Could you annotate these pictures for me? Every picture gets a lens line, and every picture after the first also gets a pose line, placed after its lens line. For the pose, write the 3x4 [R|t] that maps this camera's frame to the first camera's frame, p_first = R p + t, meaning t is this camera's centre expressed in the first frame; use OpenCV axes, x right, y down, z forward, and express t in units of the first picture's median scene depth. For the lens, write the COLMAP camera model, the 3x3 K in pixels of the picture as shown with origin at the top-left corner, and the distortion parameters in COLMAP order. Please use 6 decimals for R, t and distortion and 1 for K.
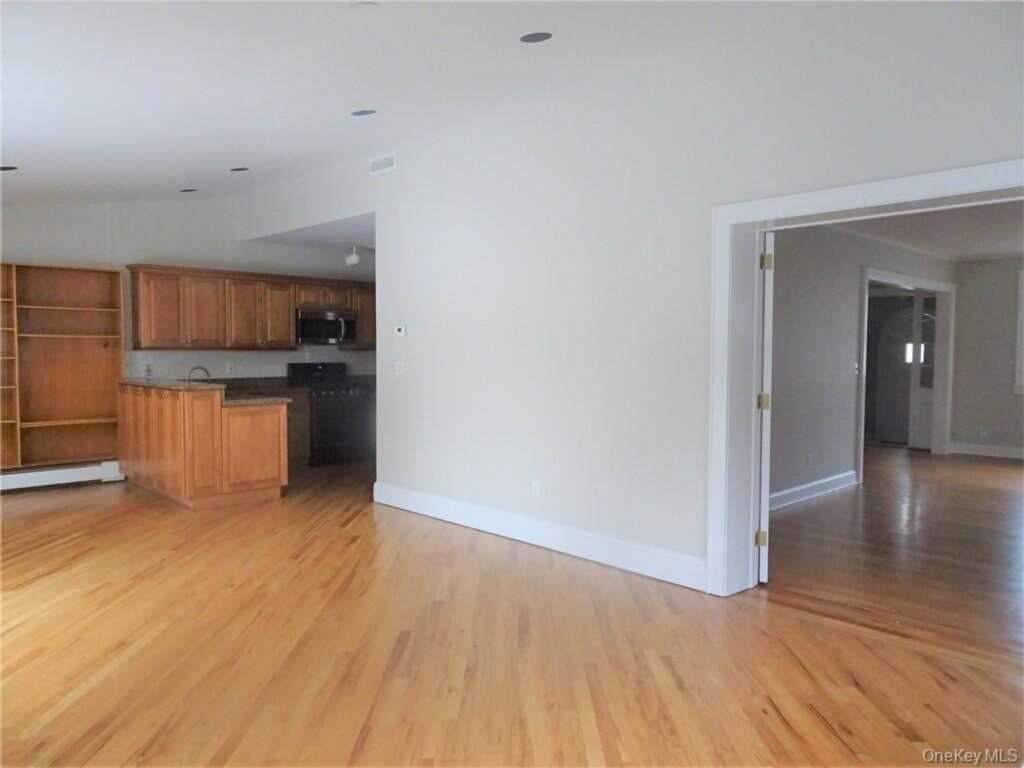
lens RADIAL K [[732.7, 0, 510.1], [0, 732.7, 383.5], [0, 0, 1]] dist [0.004805, 0.008699]
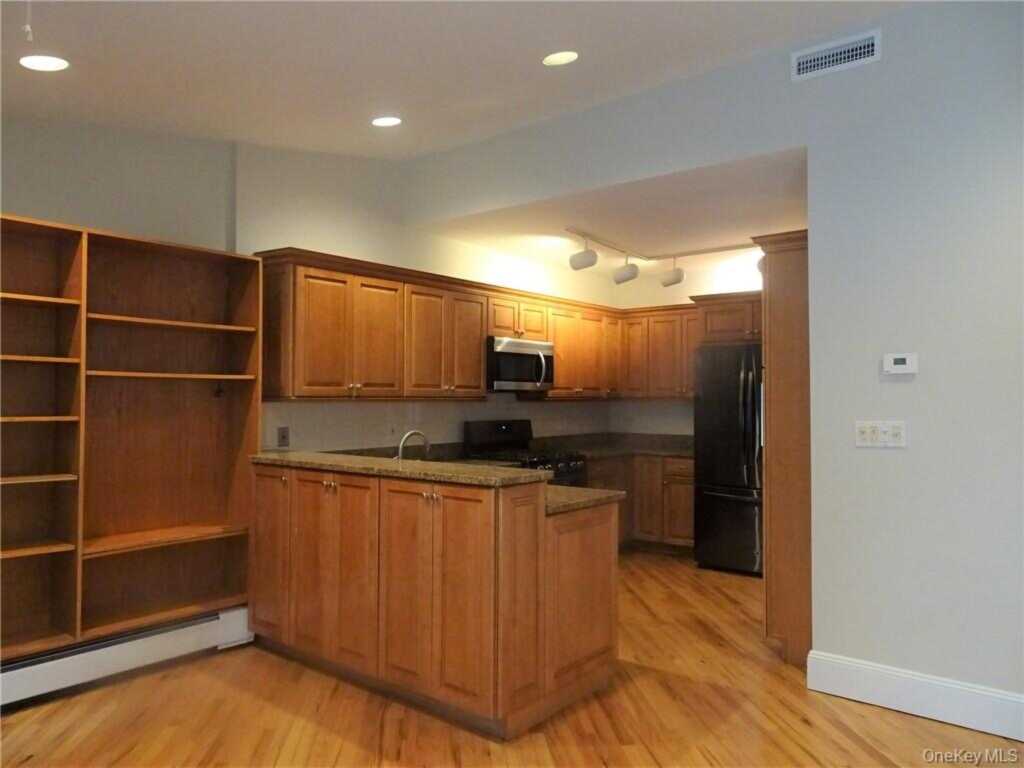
lens RADIAL K [[732.7, 0, 514.2], [0, 732.7, 386.8], [0, 0, 1]] dist [0.004805, 0.008699]
pose [[0.991905, -0.000522, 0.126983, -0.408754], [0.008710, 0.997916, -0.063938, -0.019902], [-0.126685, 0.064527, 0.989842, 0.433998]]
